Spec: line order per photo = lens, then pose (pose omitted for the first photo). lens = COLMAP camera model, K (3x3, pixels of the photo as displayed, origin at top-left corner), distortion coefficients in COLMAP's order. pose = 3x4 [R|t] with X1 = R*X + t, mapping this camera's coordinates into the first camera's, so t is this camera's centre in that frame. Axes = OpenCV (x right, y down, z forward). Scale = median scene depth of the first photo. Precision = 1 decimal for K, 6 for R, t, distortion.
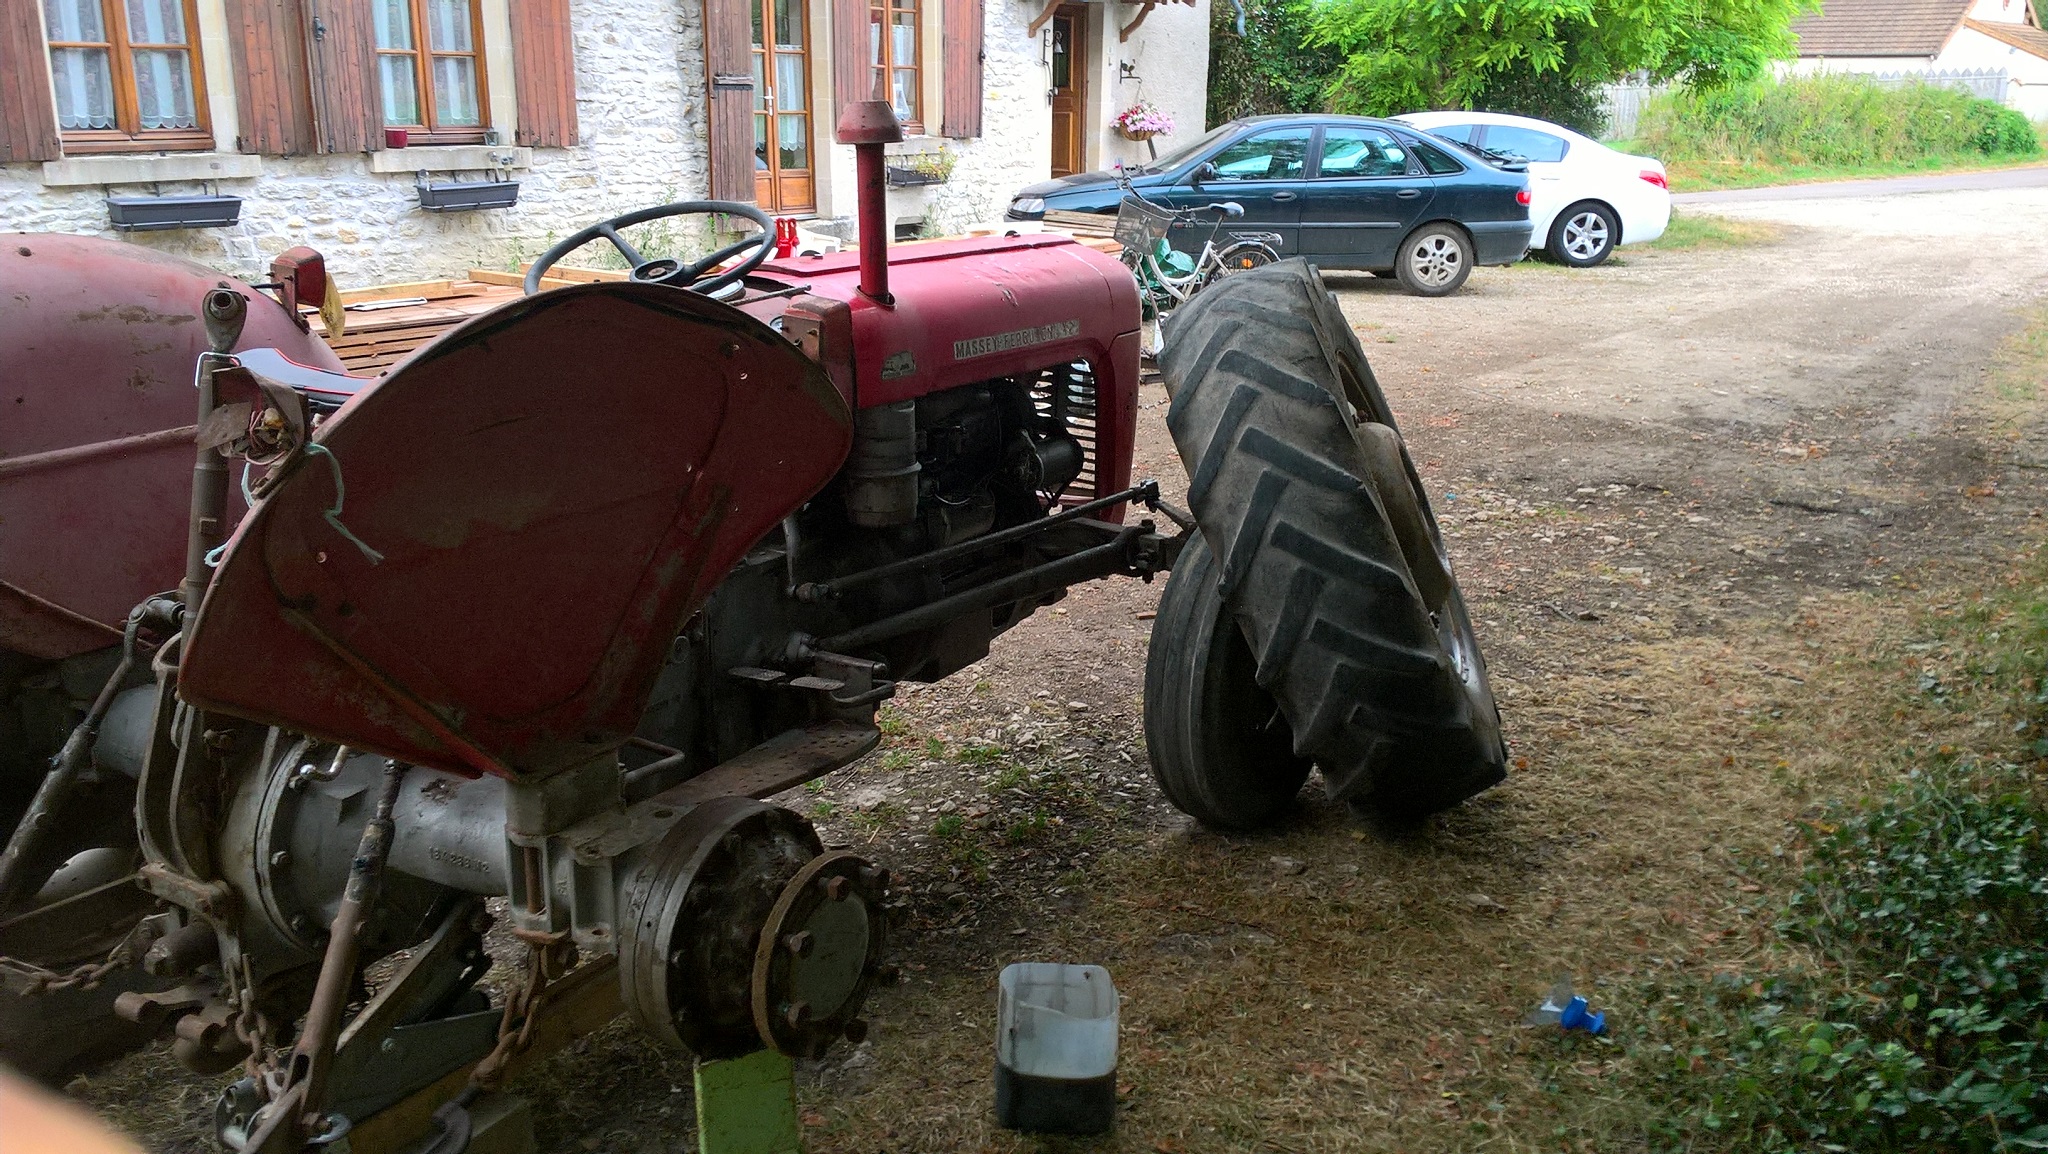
lens RADIAL K [[1685.0, 0, 1024.0], [0, 1685.0, 577.0], [0, 0, 1]] dist [0.107166, -0.156961]
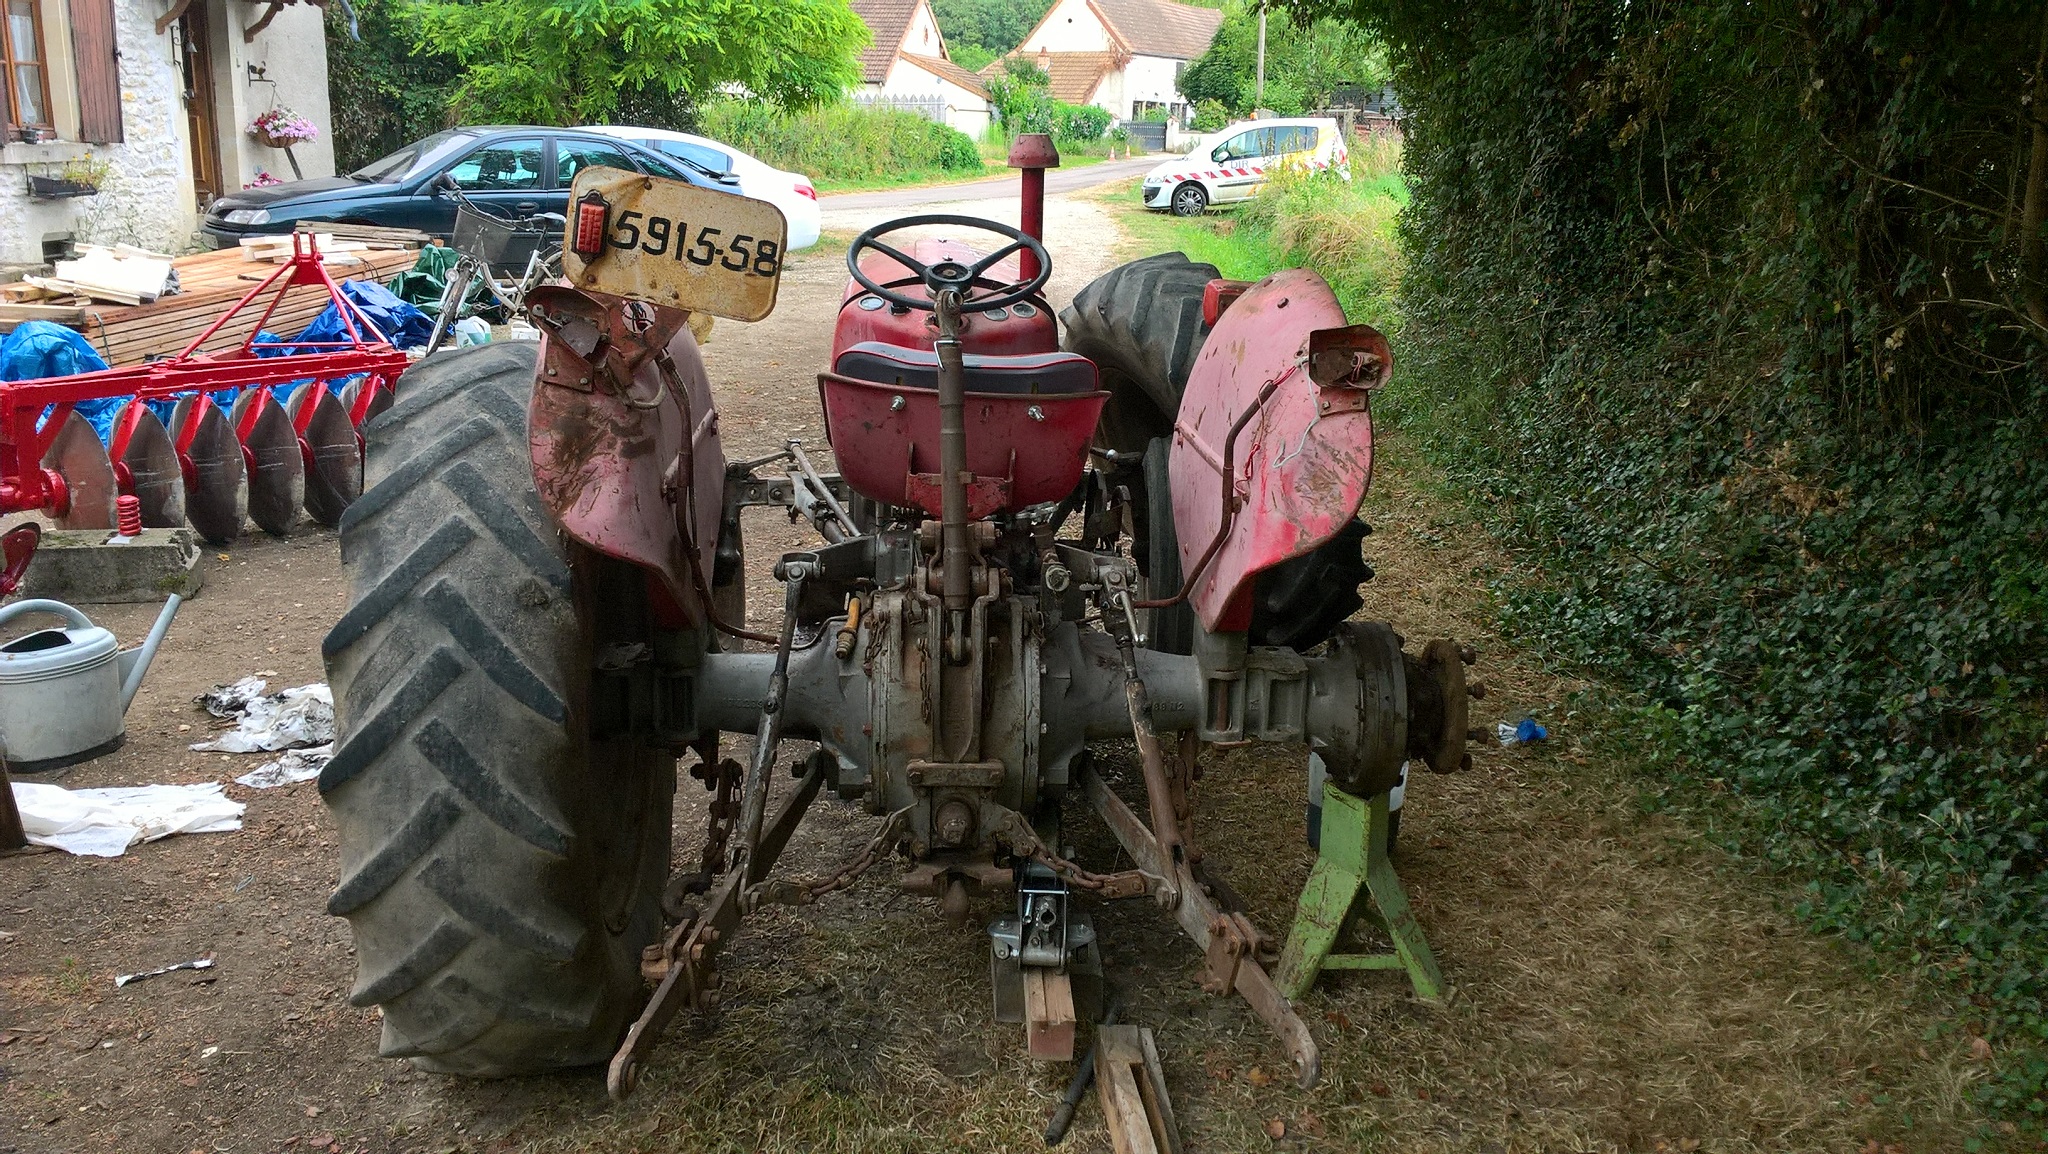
lens RADIAL K [[1685.0, 0, 1024.0], [0, 1685.0, 577.0], [0, 0, 1]] dist [0.107166, -0.156961]
pose [[0.831106, -0.131075, 0.540447, -0.136152], [0.133899, 0.990402, 0.034291, 0.000627], [-0.539754, 0.043865, 0.840679, -0.008610]]
